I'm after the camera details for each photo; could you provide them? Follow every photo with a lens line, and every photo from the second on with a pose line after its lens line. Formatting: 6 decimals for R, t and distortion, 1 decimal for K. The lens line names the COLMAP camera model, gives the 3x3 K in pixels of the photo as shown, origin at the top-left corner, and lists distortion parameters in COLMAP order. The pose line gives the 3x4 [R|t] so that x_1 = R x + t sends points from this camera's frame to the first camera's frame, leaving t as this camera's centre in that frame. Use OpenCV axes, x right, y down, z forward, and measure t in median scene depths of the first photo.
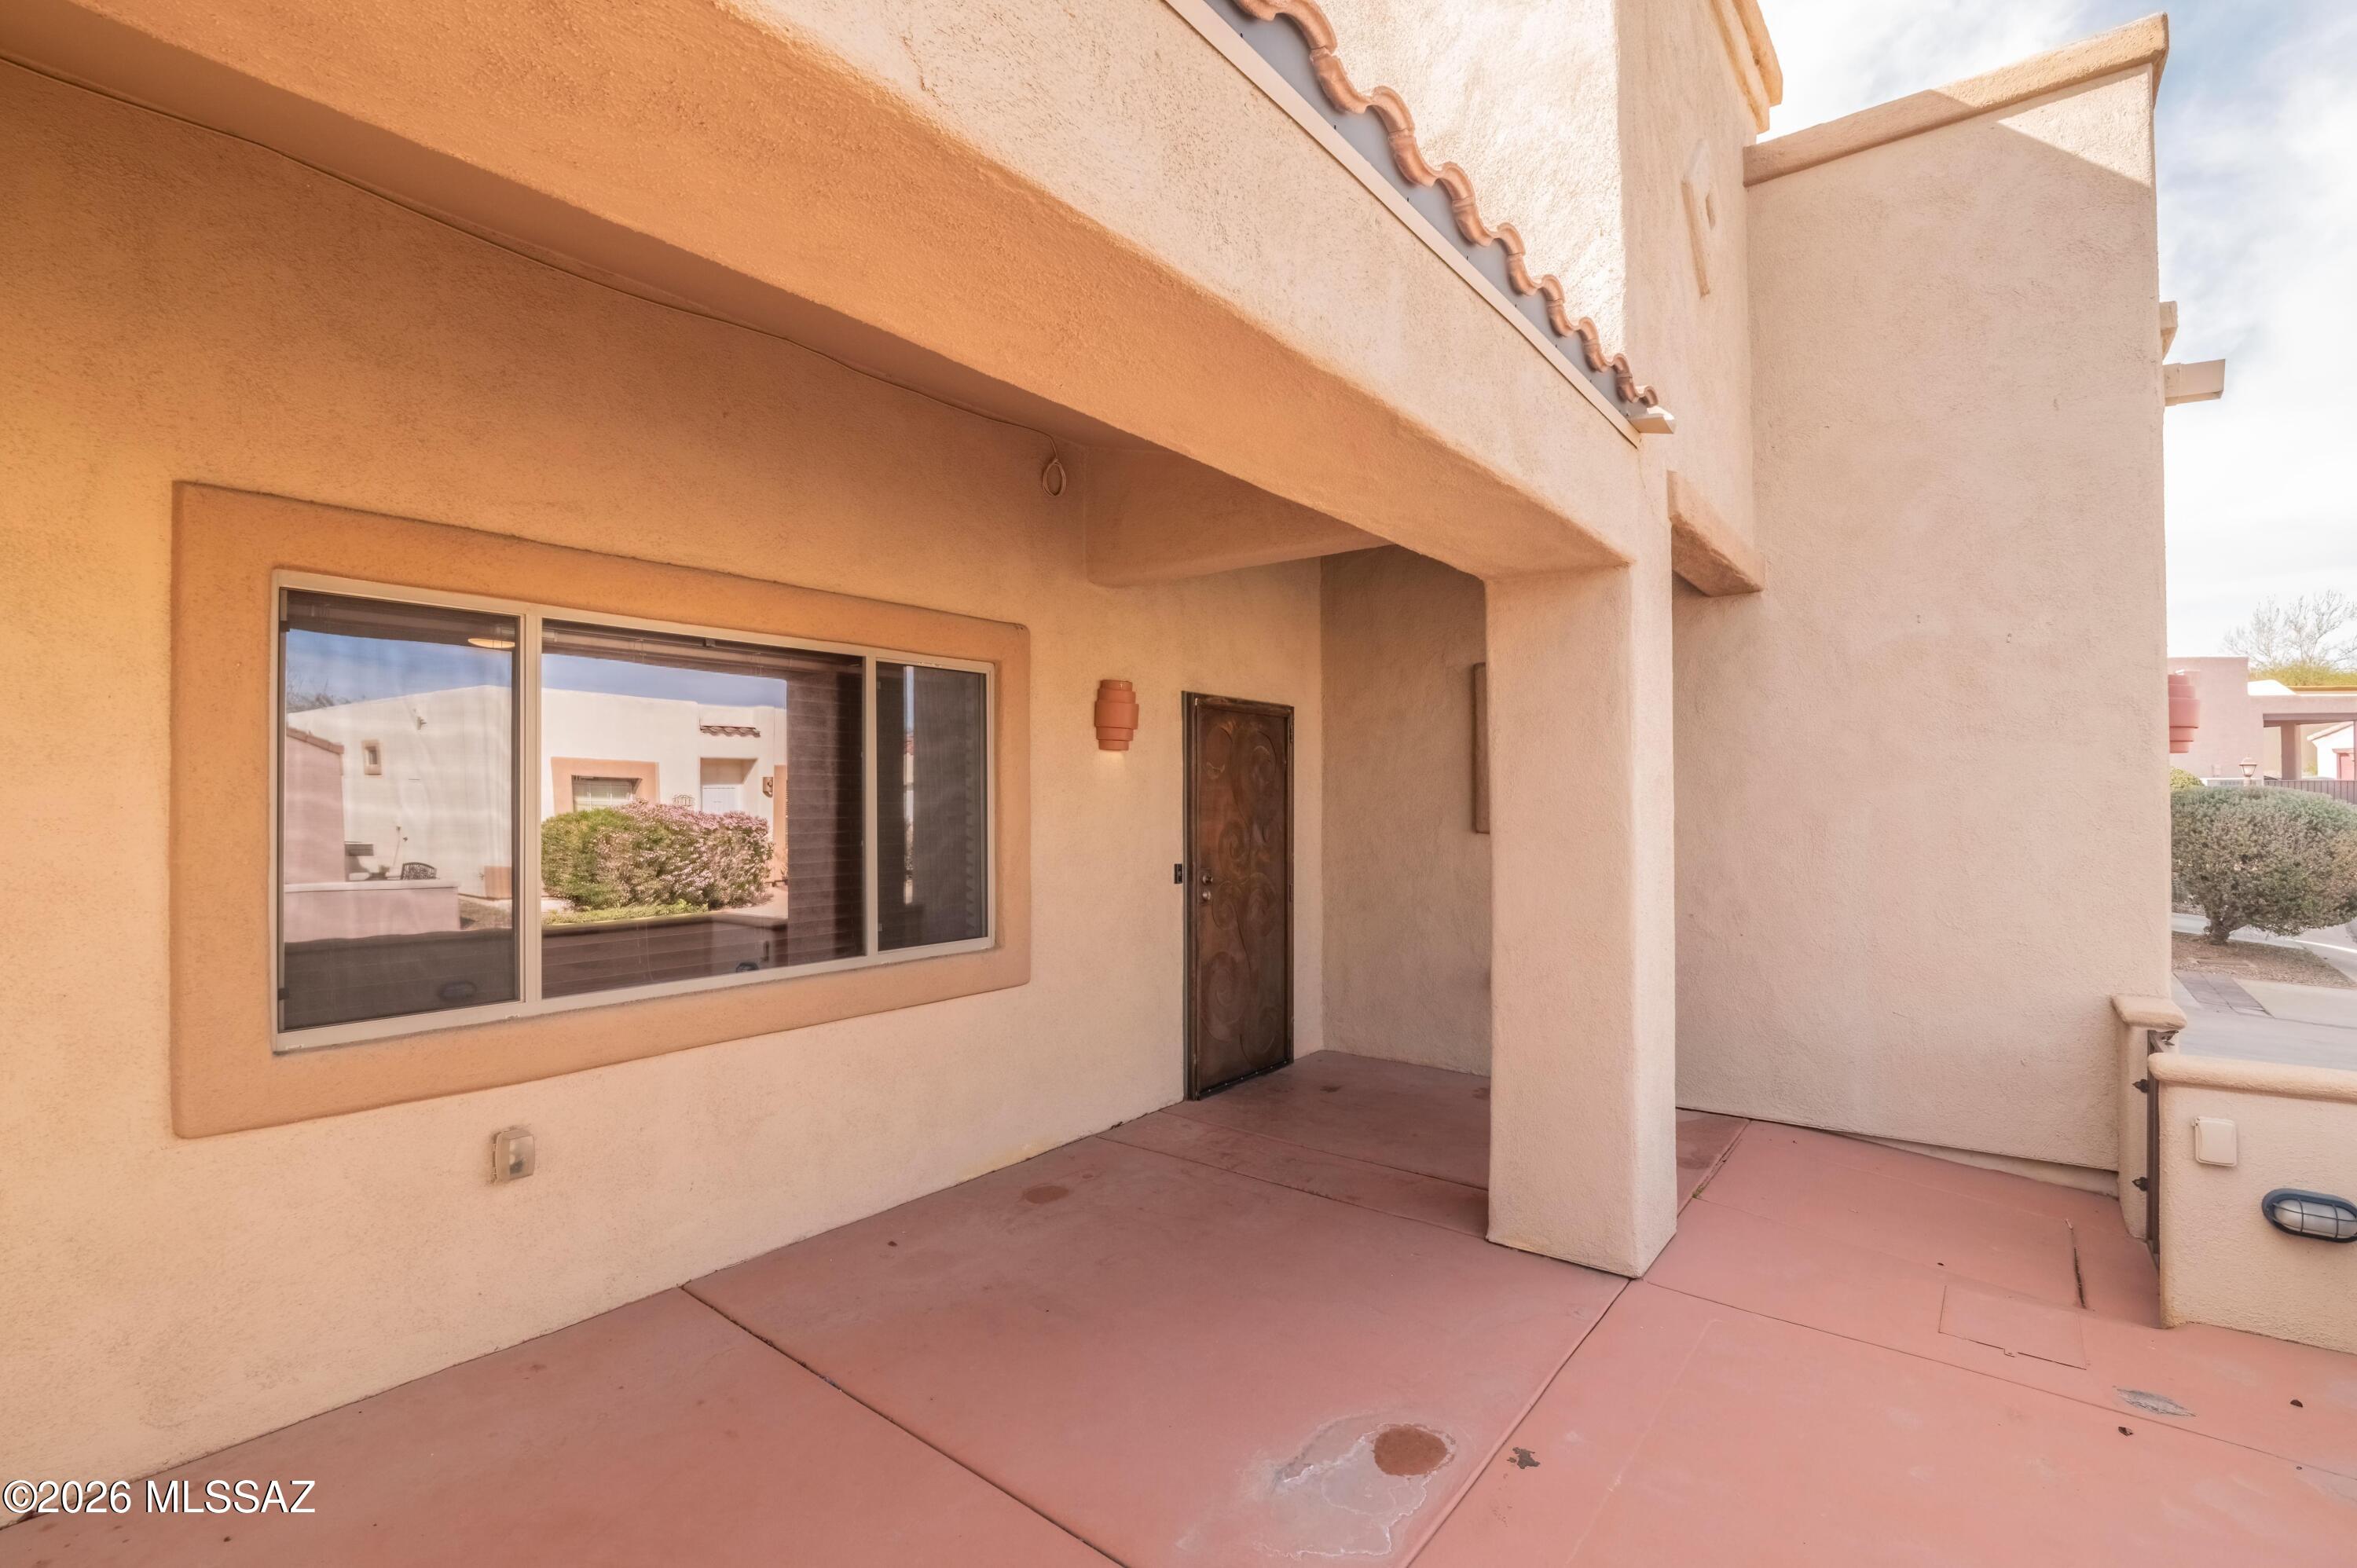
lens RADIAL K [[1075.3, 0, 1182.4], [0, 1075.3, 793.0], [0, 0, 1]] dist [-0.021961, 0.000661]
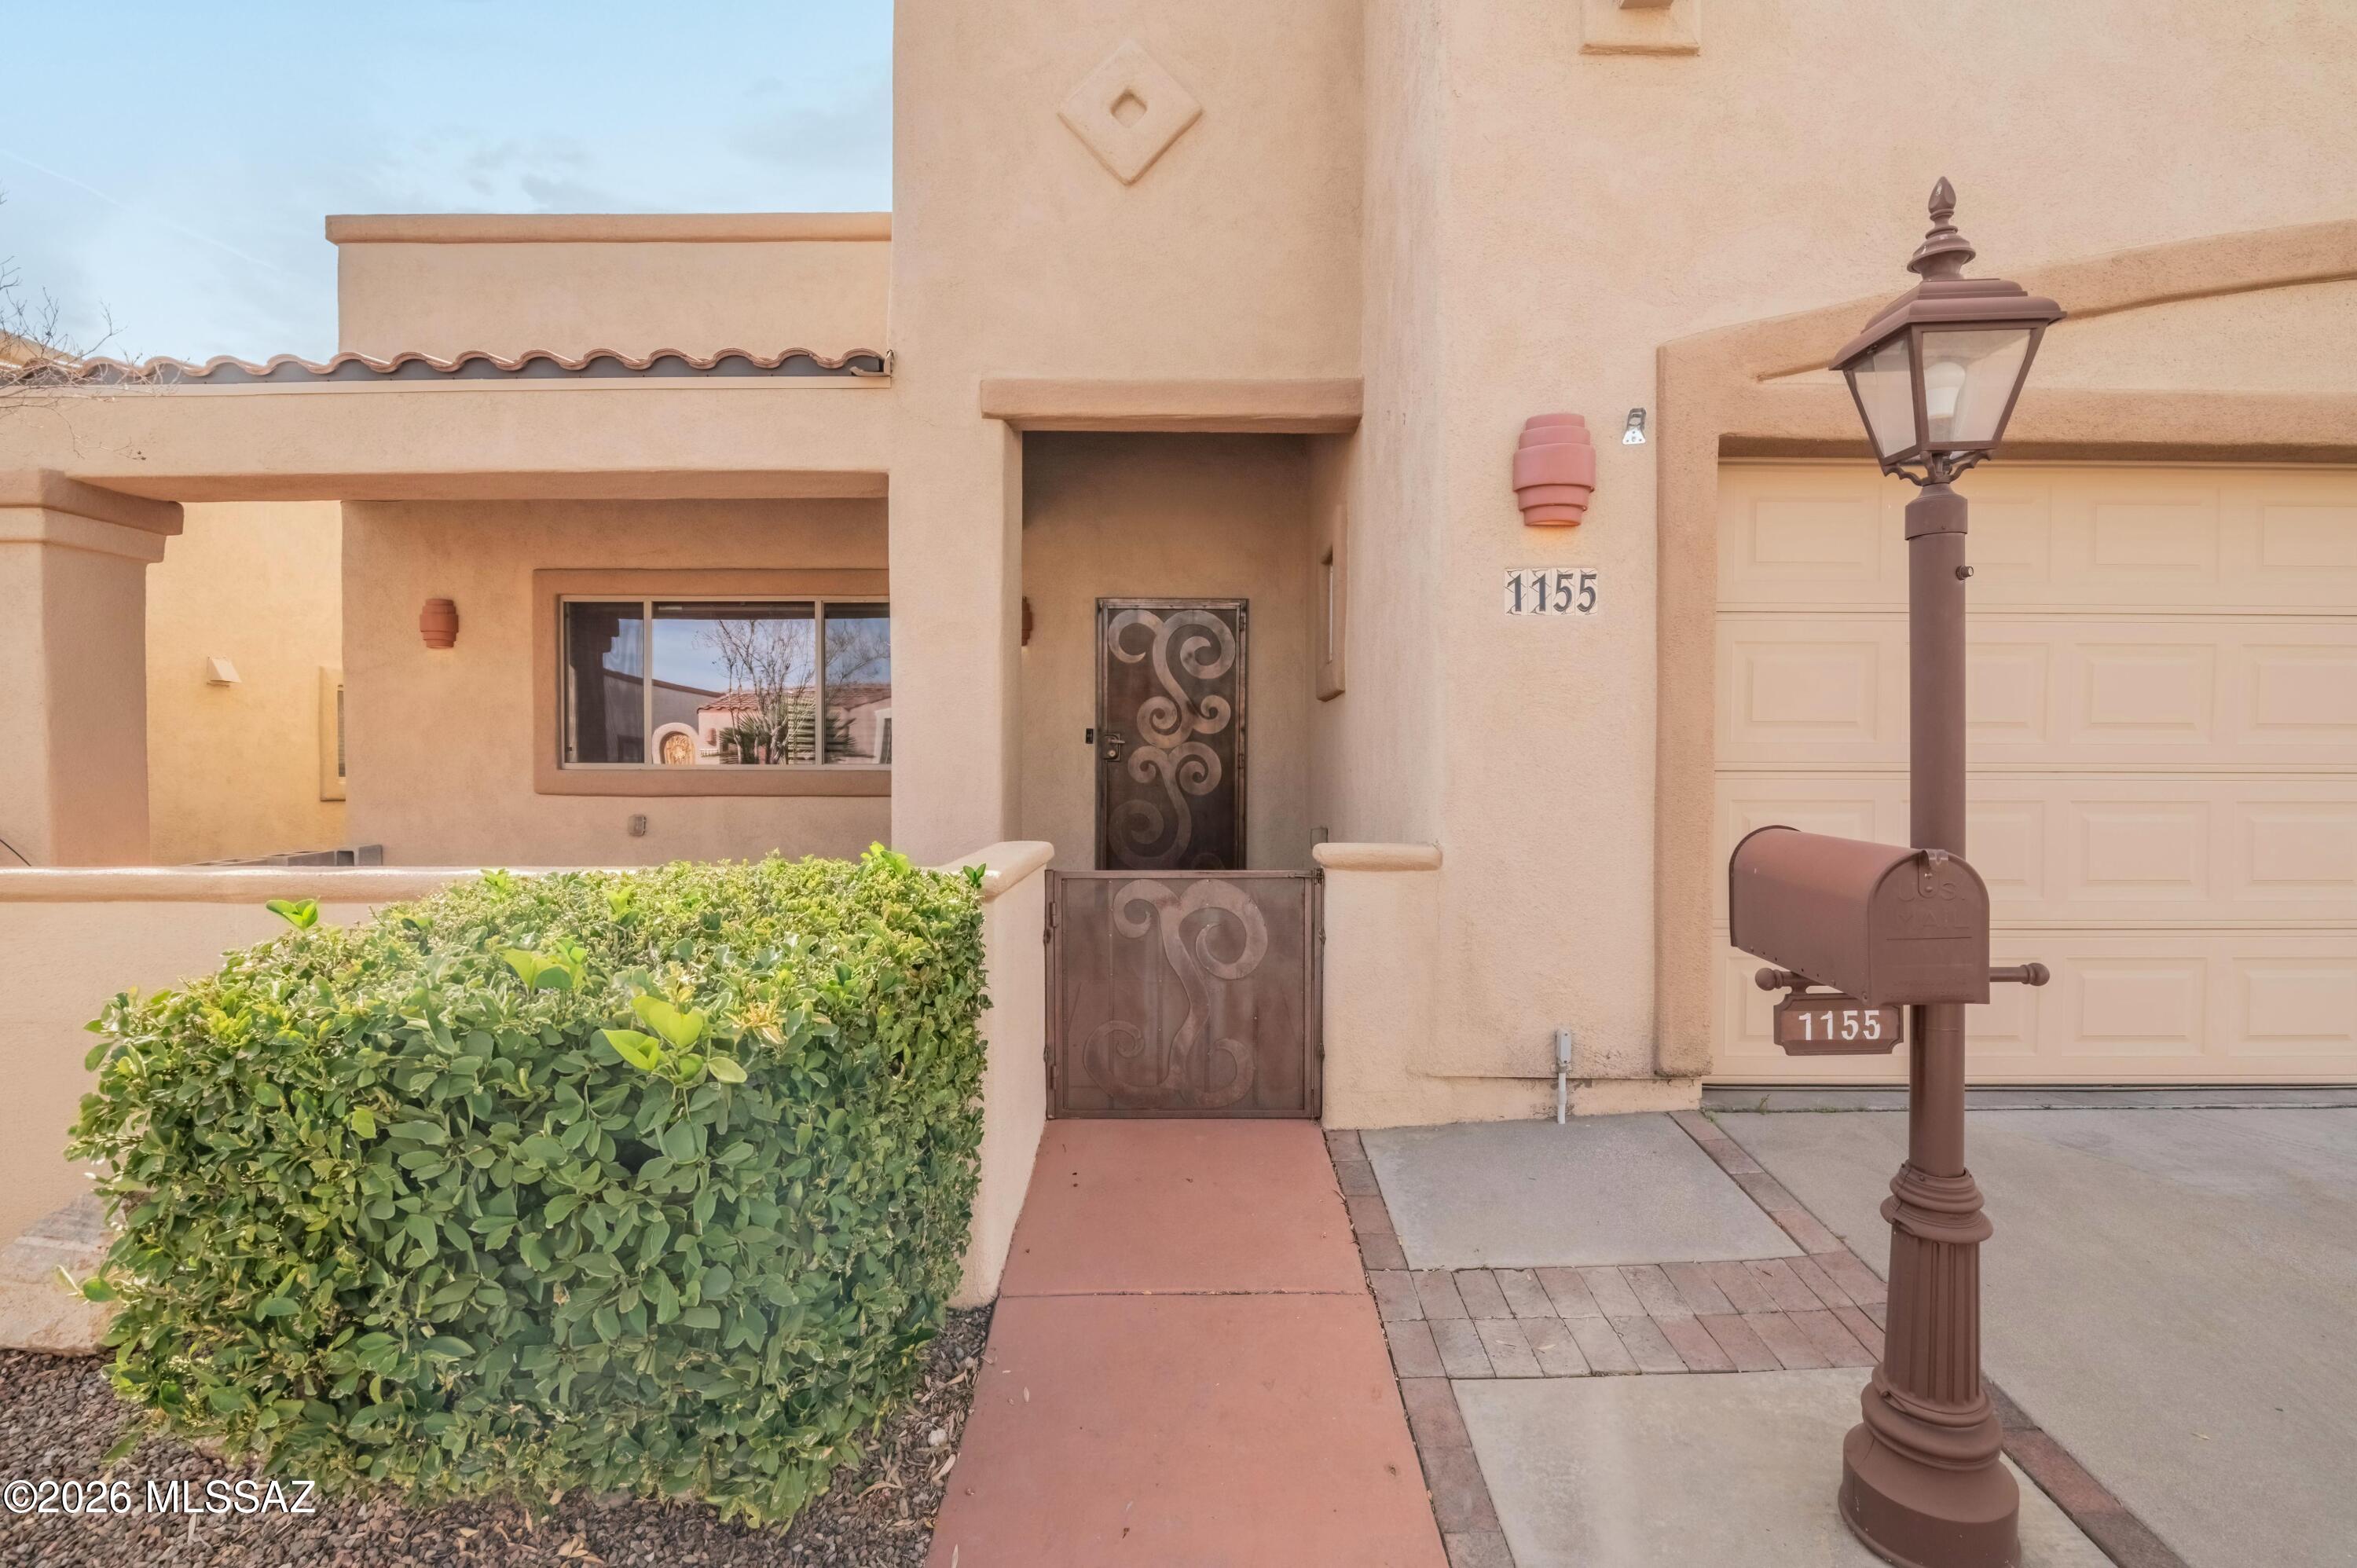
lens RADIAL K [[1075.3, 0, 1182.4], [0, 1075.3, 793.0], [0, 0, 1]] dist [-0.021961, 0.000661]
pose [[0.601665, 0.028802, -0.798229, 1.249851], [0.000237, 0.999343, 0.036238, 0.107694], [0.798748, -0.021992, 0.601263, 0.320655]]
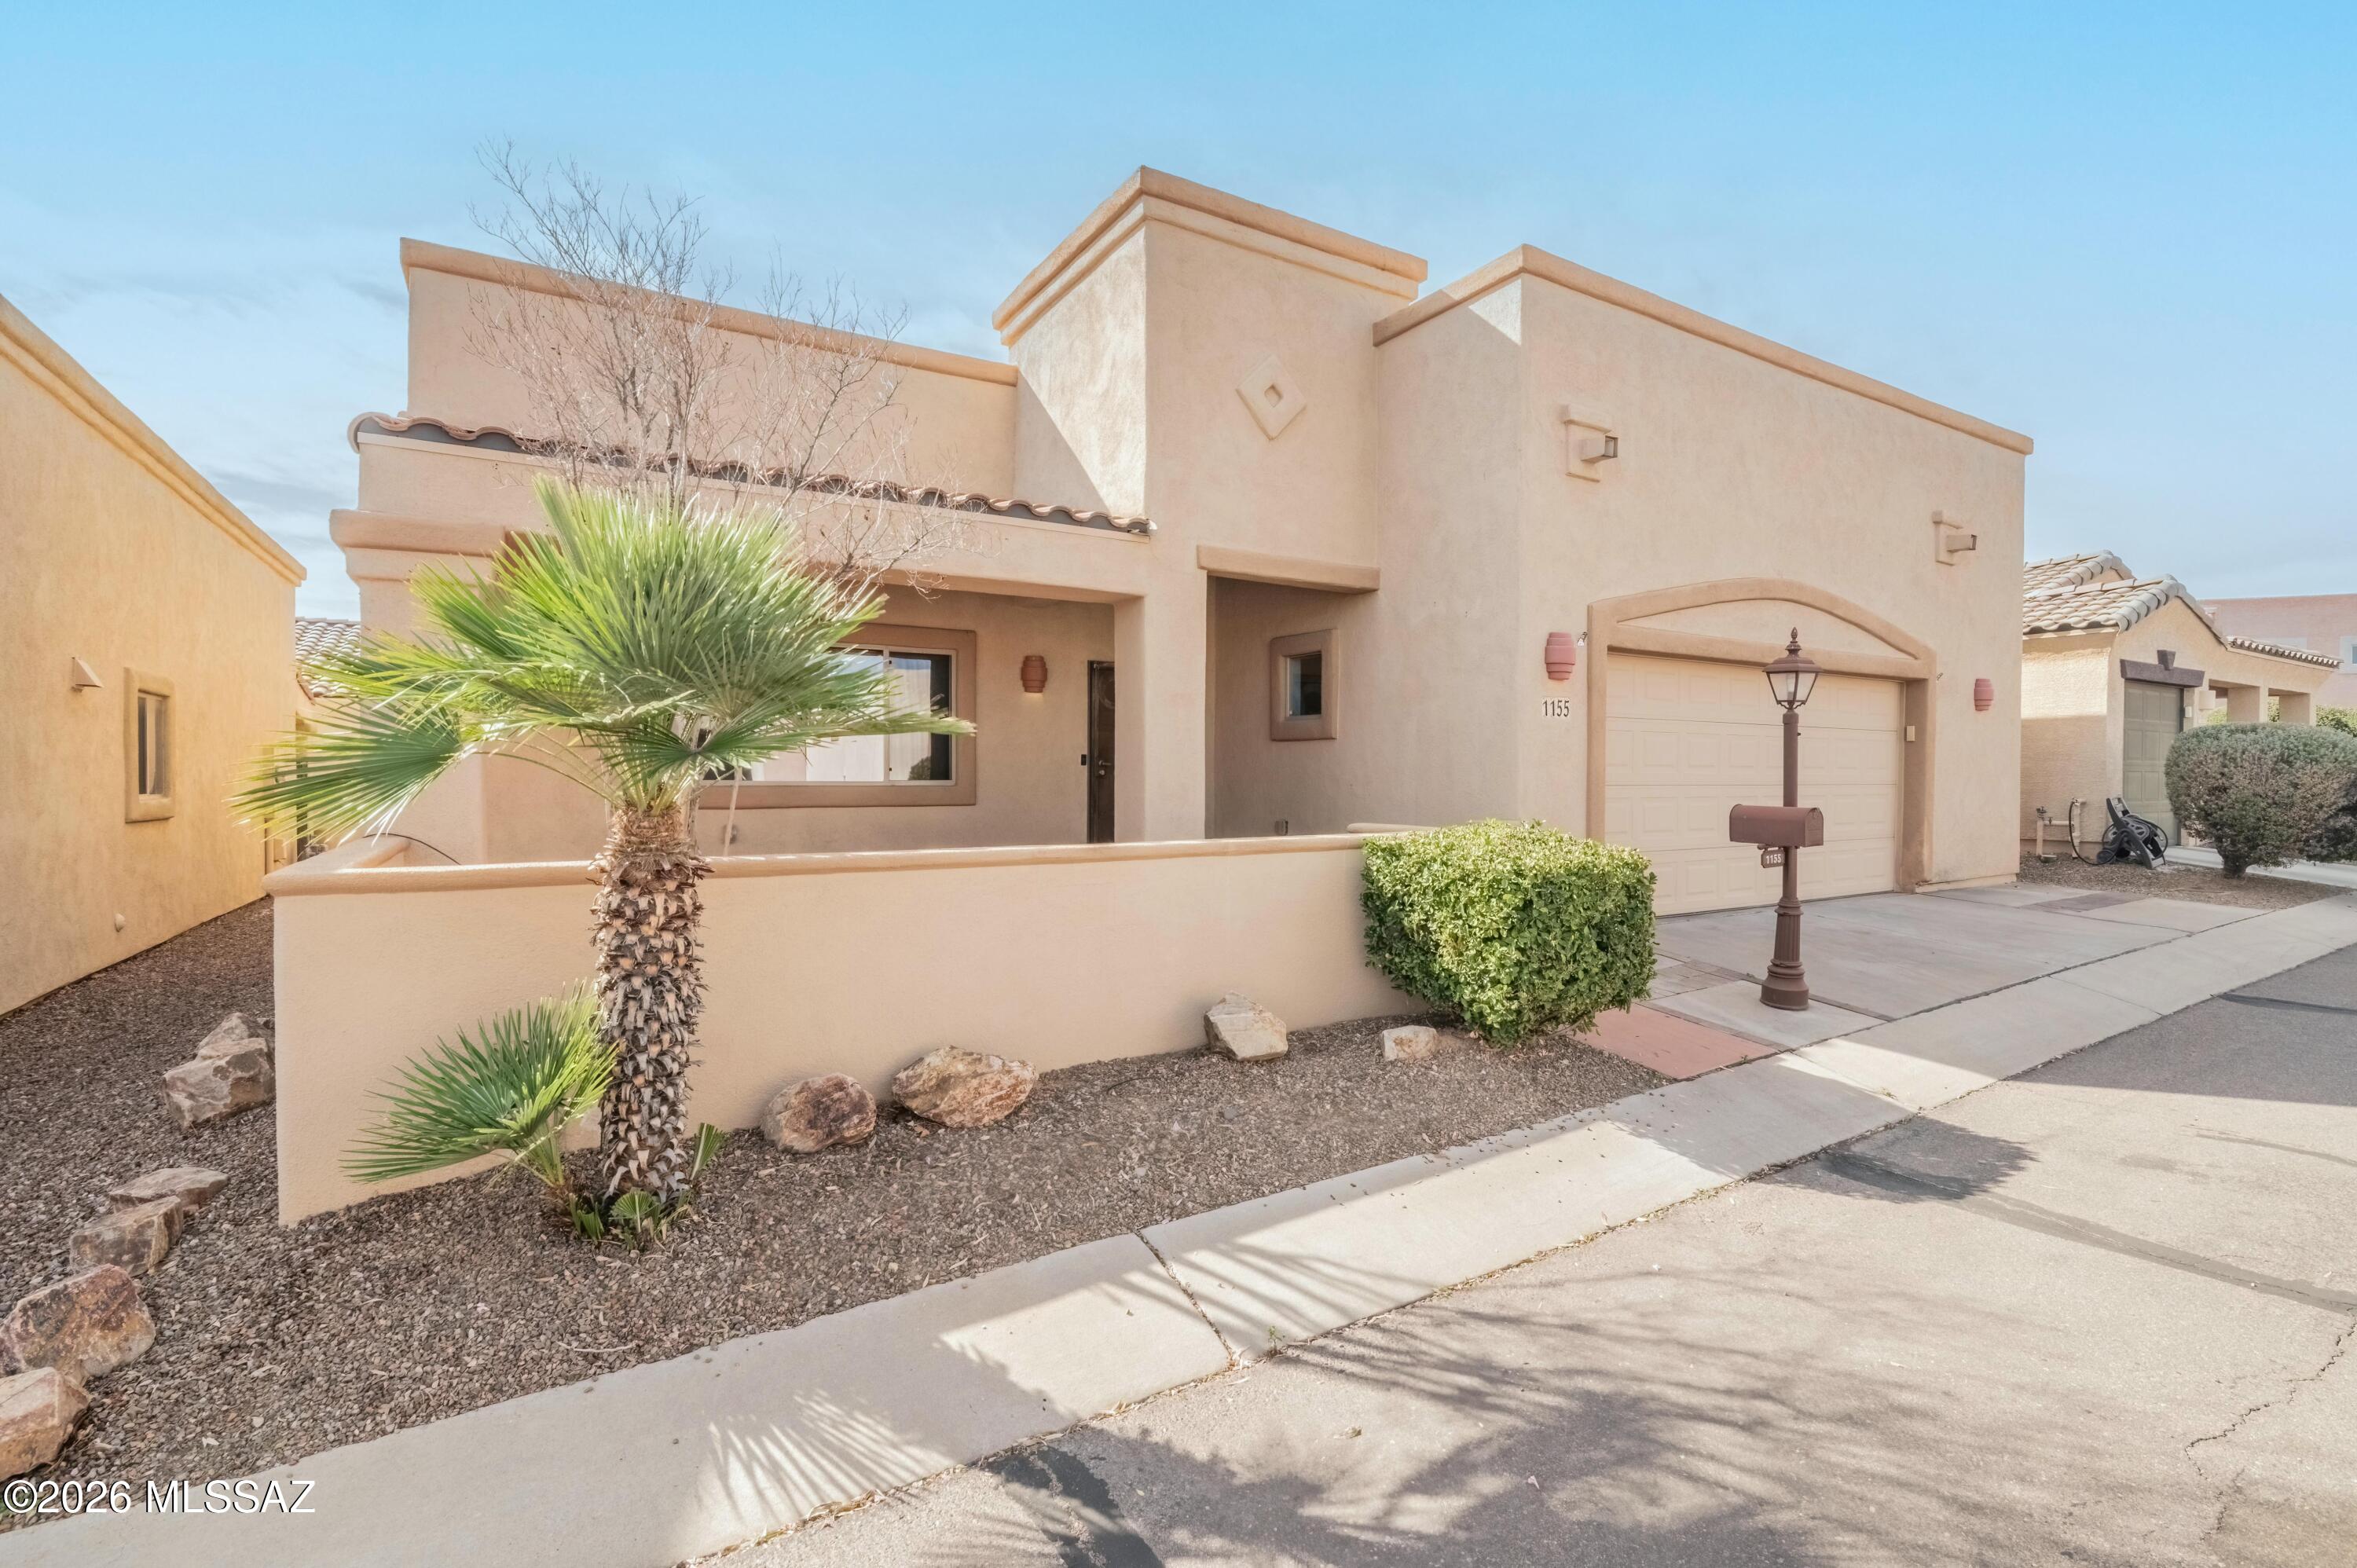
lens RADIAL K [[1065.3, 0, 1178.5], [0, 1065.3, 784.0], [0, 0, 1]] dist [-0.026883, 0.000134]
pose [[0.927969, 0.013493, -0.372414, 0.913434], [-0.006548, 0.999780, 0.019906, 0.087529], [0.372601, -0.016033, 0.927853, -0.698800]]
